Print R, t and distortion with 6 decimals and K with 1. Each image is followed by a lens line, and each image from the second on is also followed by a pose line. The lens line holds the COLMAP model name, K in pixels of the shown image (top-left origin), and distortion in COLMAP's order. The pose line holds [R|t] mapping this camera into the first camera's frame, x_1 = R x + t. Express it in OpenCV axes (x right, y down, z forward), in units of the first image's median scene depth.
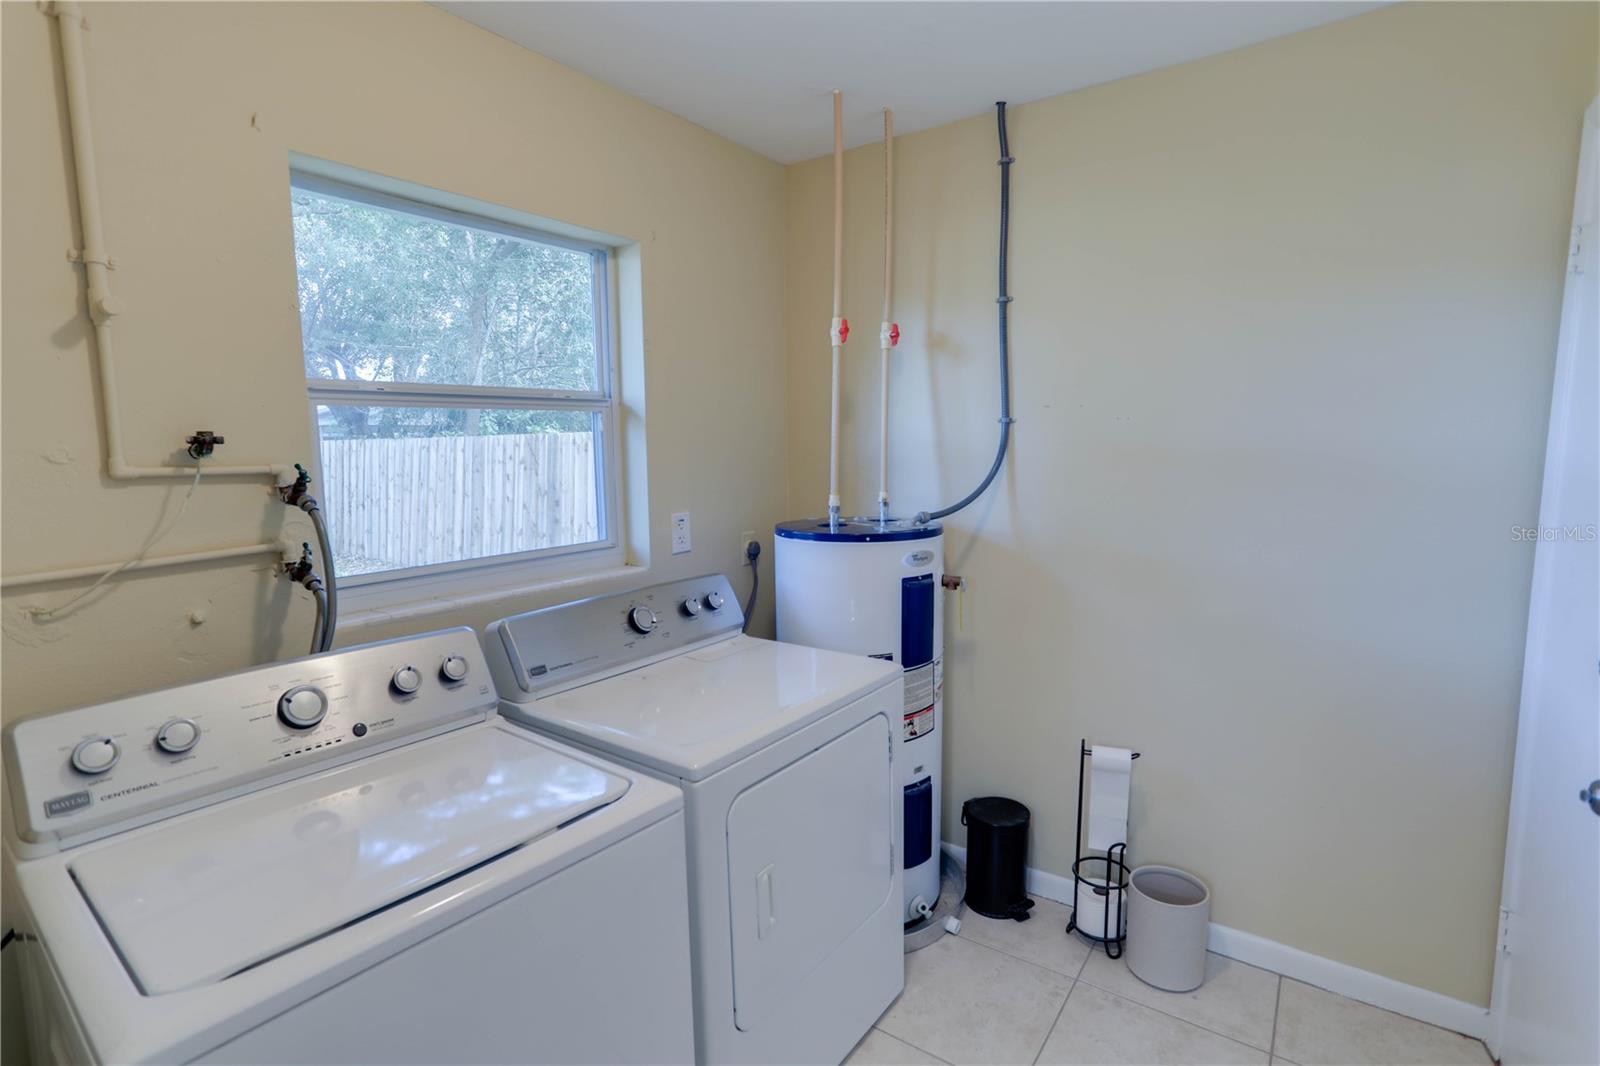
lens RADIAL K [[773.5, 0, 799.0], [0, 773.5, 525.1], [0, 0, 1]] dist [-0.037160, 0.009284]
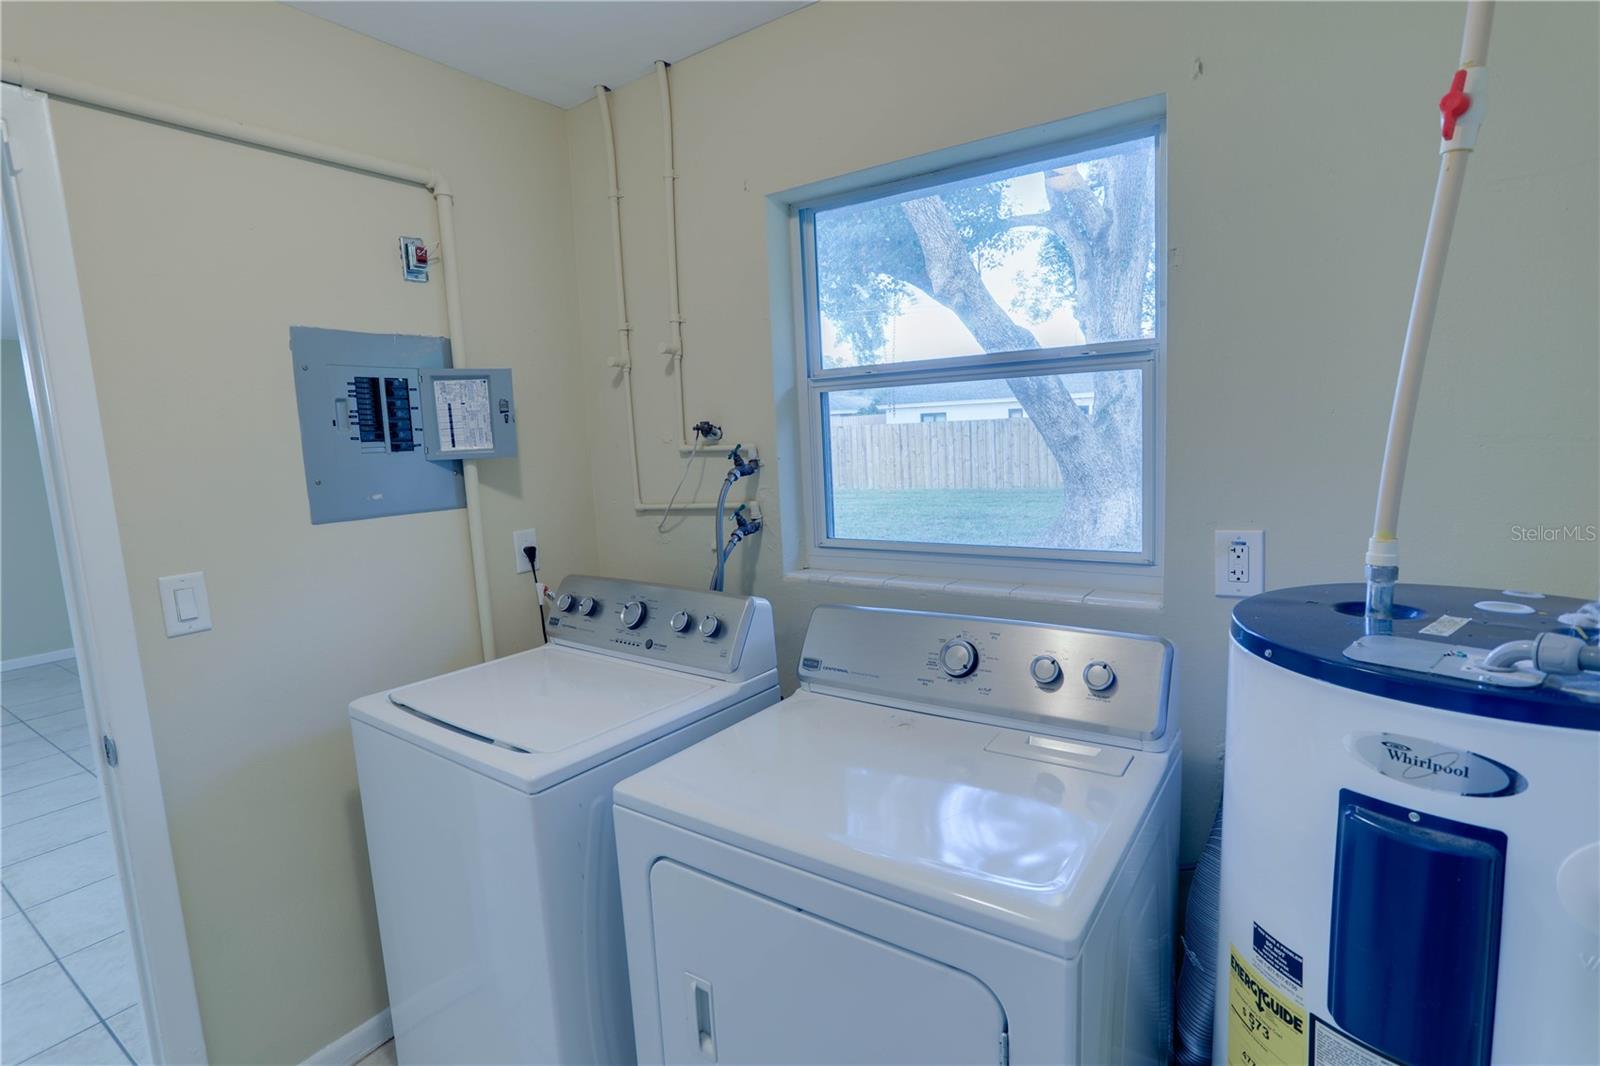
lens RADIAL K [[773.5, 0, 800.5], [0, 773.5, 535.9], [0, 0, 1]] dist [-0.037160, 0.009284]
pose [[0.027230, 0.146998, -0.988762, 0.528816], [-0.062228, 0.987460, 0.145091, -0.096654], [0.997690, 0.057577, 0.036036, 0.829815]]
